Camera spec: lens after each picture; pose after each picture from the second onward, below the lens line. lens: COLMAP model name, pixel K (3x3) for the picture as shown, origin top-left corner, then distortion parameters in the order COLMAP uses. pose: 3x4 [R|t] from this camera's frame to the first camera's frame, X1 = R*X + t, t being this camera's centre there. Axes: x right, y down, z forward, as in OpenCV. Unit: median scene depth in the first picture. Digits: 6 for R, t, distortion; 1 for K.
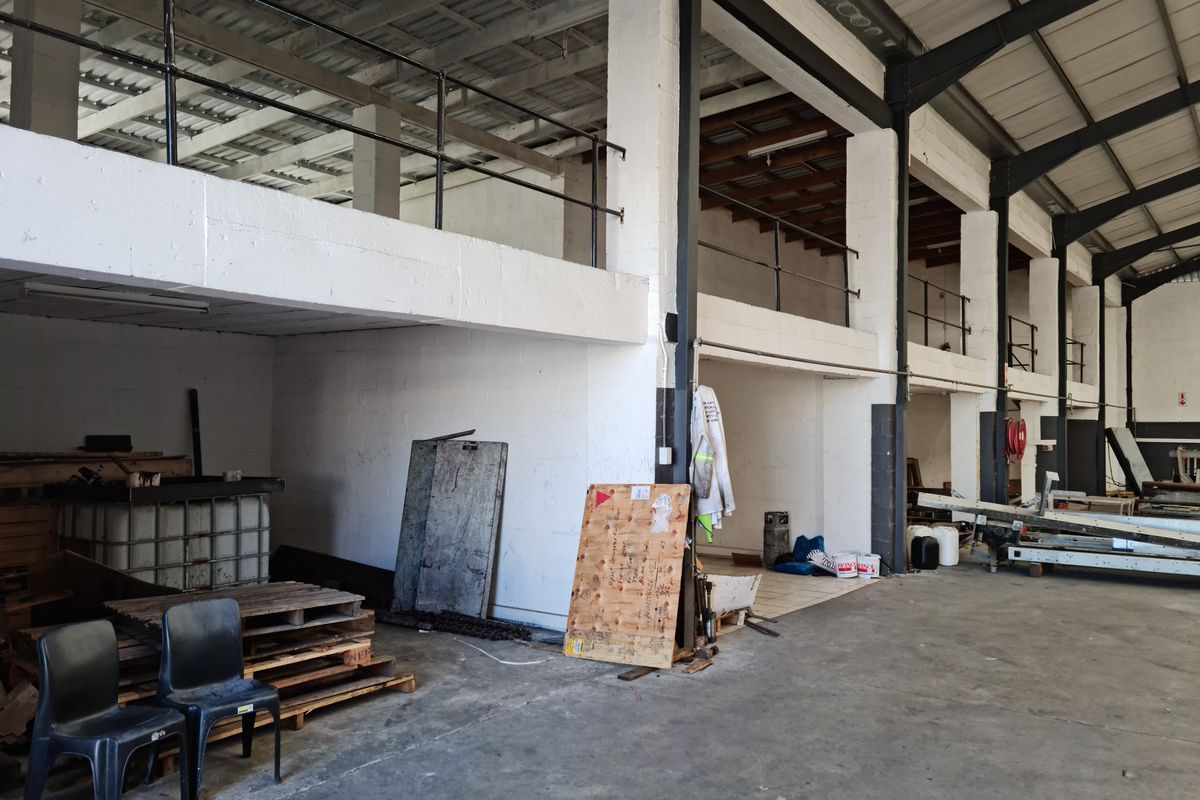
lens RADIAL K [[946.1, 0, 609.8], [0, 946.1, 398.9], [0, 0, 1]] dist [0.068205, -0.011498]
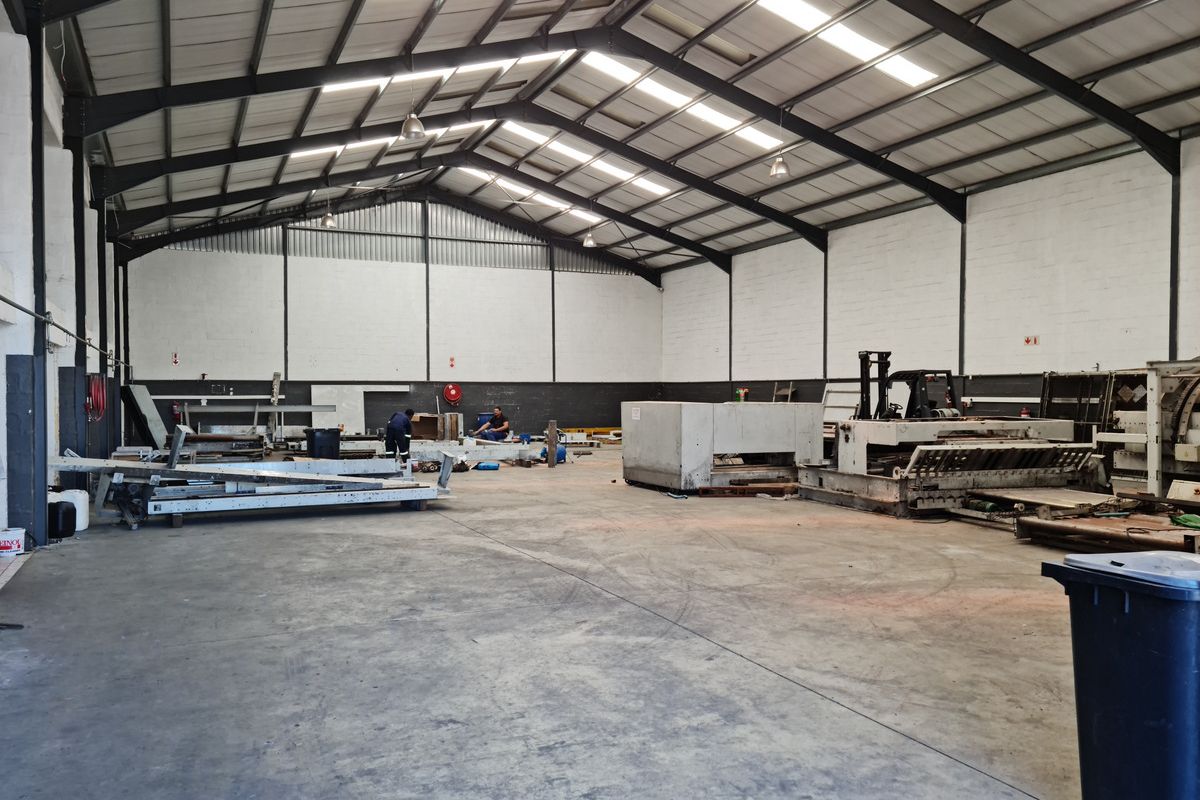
lens RADIAL K [[946.1, 0, 609.8], [0, 946.1, 398.9], [0, 0, 1]] dist [0.068205, -0.011498]
pose [[0.518516, -0.016703, 0.854905, -0.184605], [-0.018499, 0.999356, 0.030745, 0.008401], [-0.854868, -0.031757, 0.517873, 0.080804]]
